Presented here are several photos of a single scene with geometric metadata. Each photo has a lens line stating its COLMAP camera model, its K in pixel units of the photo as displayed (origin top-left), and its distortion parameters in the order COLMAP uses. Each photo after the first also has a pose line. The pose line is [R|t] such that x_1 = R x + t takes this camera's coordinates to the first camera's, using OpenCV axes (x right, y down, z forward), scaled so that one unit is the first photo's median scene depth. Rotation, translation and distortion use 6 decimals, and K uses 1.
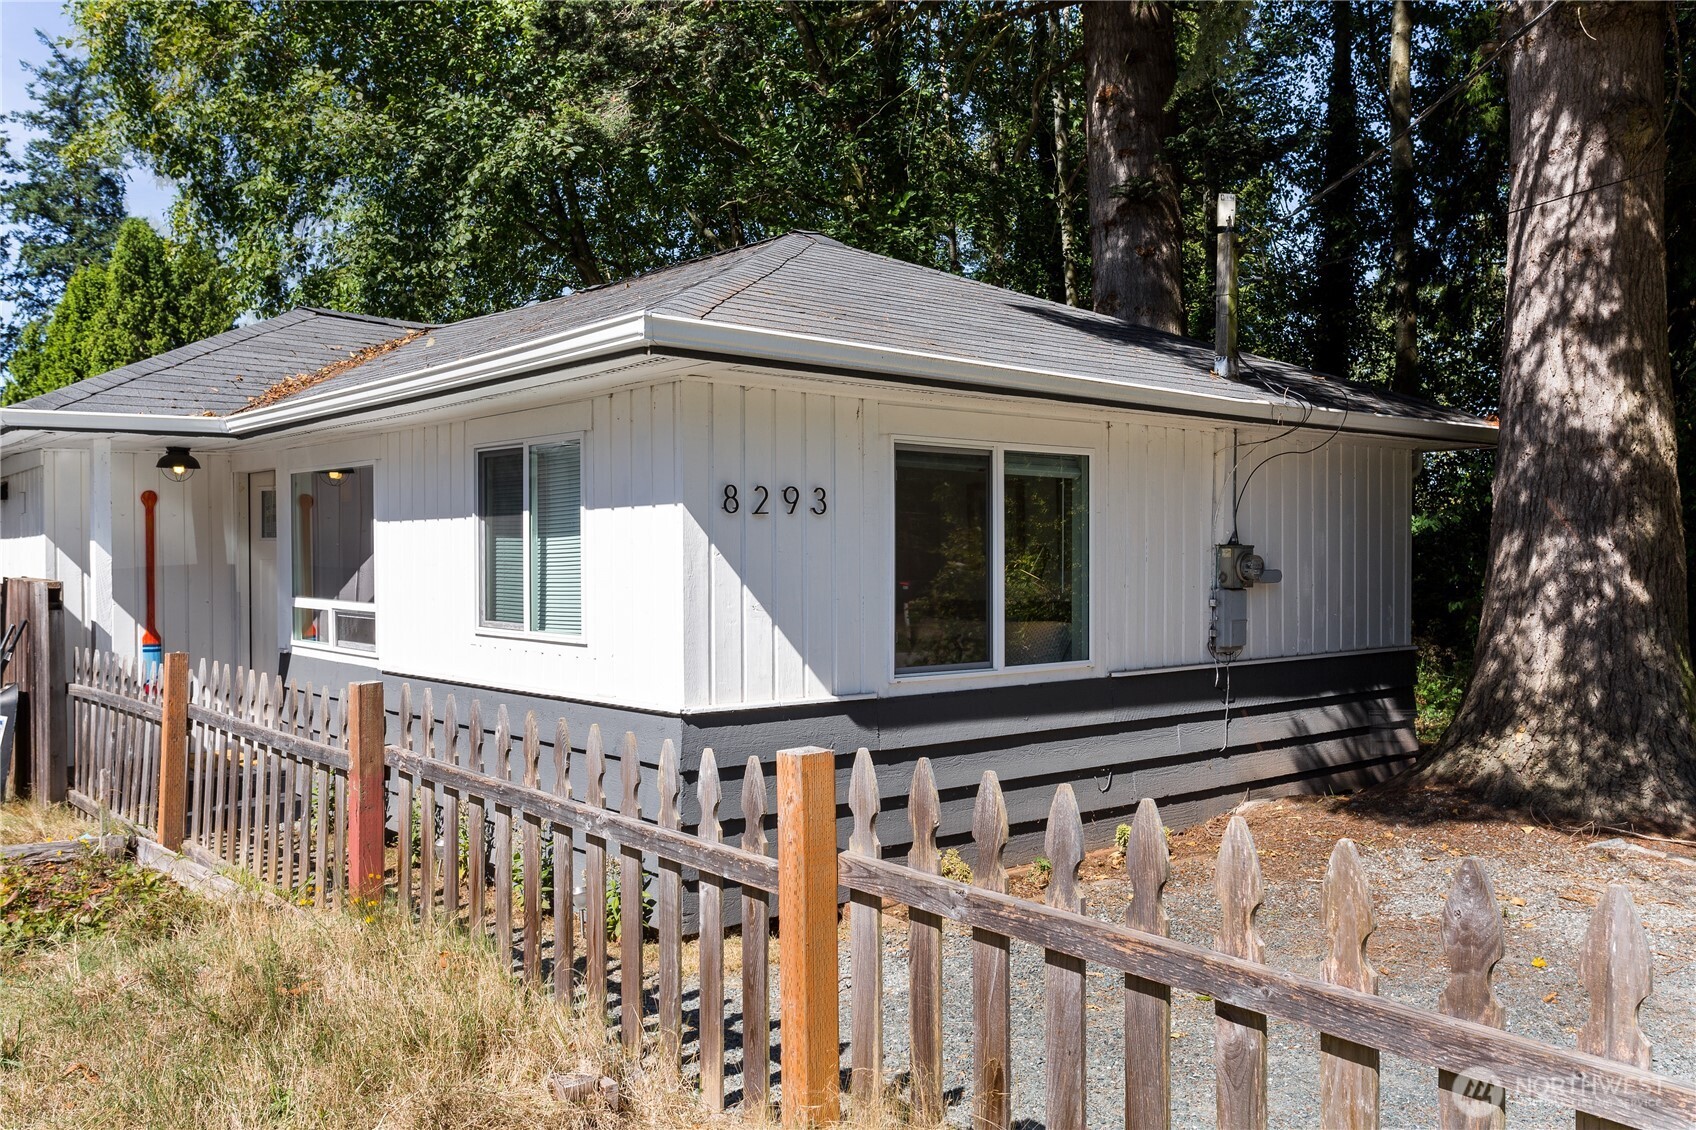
lens RADIAL K [[1425.8, 0, 849.3], [0, 1425.8, 557.5], [0, 0, 1]] dist [0.017465, -0.013765]
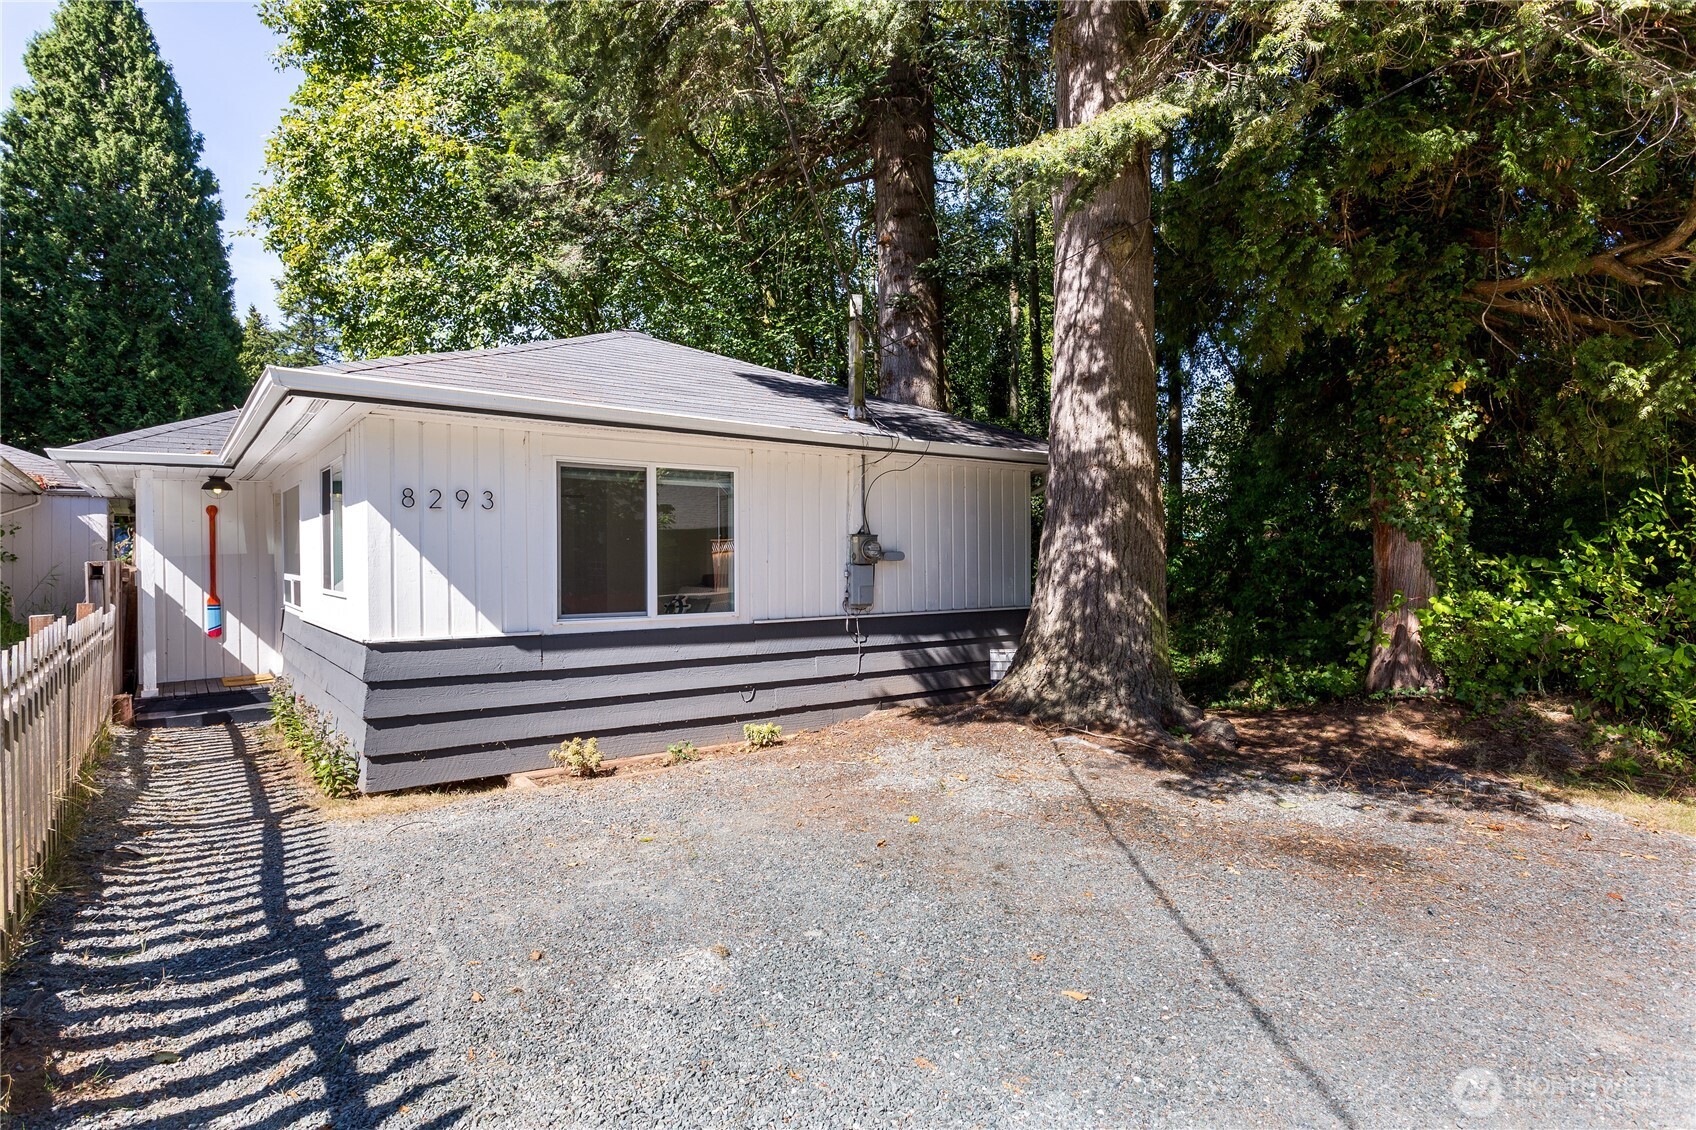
lens RADIAL K [[925.0, 0, 847.3], [0, 925.0, 564.2], [0, 0, 1]] dist [-0.007114, -0.000006]
pose [[0.998307, -0.002522, -0.058104, 0.334020], [0.002726, 0.999990, 0.003424, 0.020025], [0.058095, -0.003576, 0.998305, 0.058000]]
